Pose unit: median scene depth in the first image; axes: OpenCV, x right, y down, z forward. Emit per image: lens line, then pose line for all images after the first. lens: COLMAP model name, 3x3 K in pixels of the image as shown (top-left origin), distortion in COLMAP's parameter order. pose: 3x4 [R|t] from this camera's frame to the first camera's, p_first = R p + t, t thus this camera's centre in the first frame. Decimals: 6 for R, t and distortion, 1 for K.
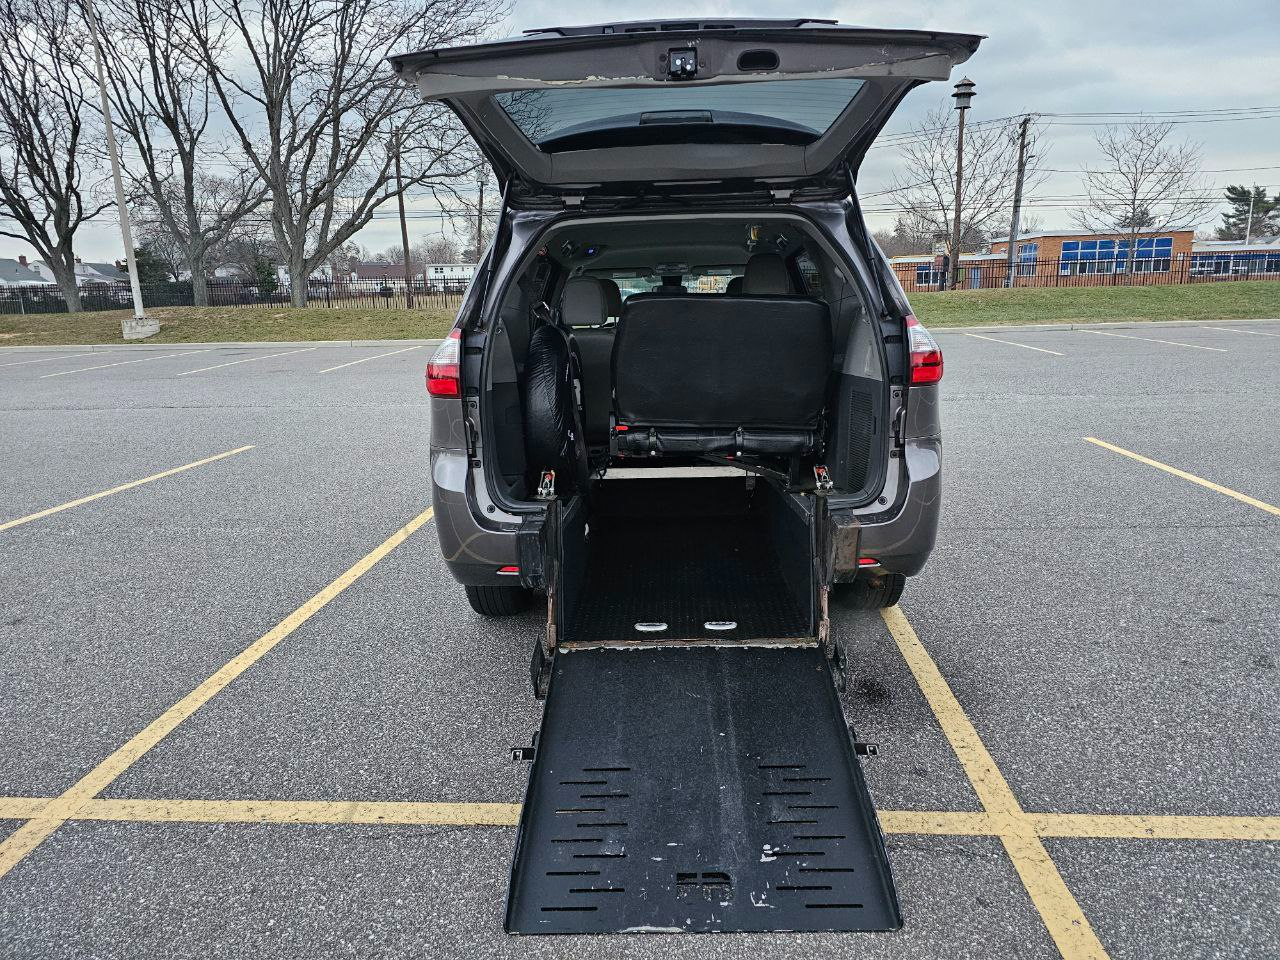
lens RADIAL K [[846.6, 0, 640.0], [0, 846.6, 480.0], [0, 0, 1]] dist [0.077256, -0.080712]
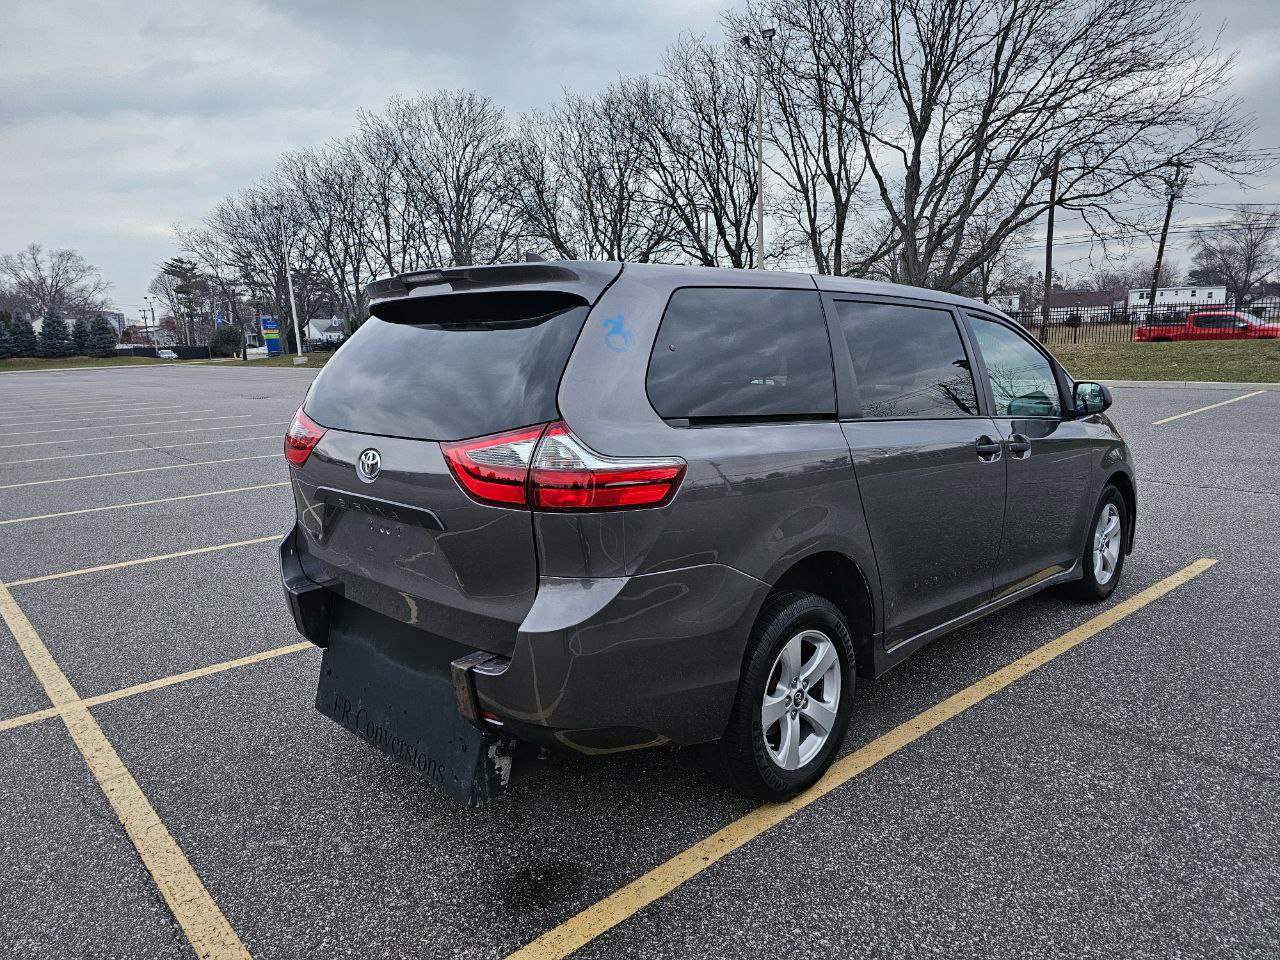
lens RADIAL K [[846.6, 0, 640.0], [0, 846.6, 480.0], [0, 0, 1]] dist [0.077256, -0.080712]
pose [[0.715023, 0.116354, -0.689350, 0.092757], [-0.140077, 0.989901, 0.021790, -0.016078], [0.684923, 0.080982, 0.724101, 0.052537]]
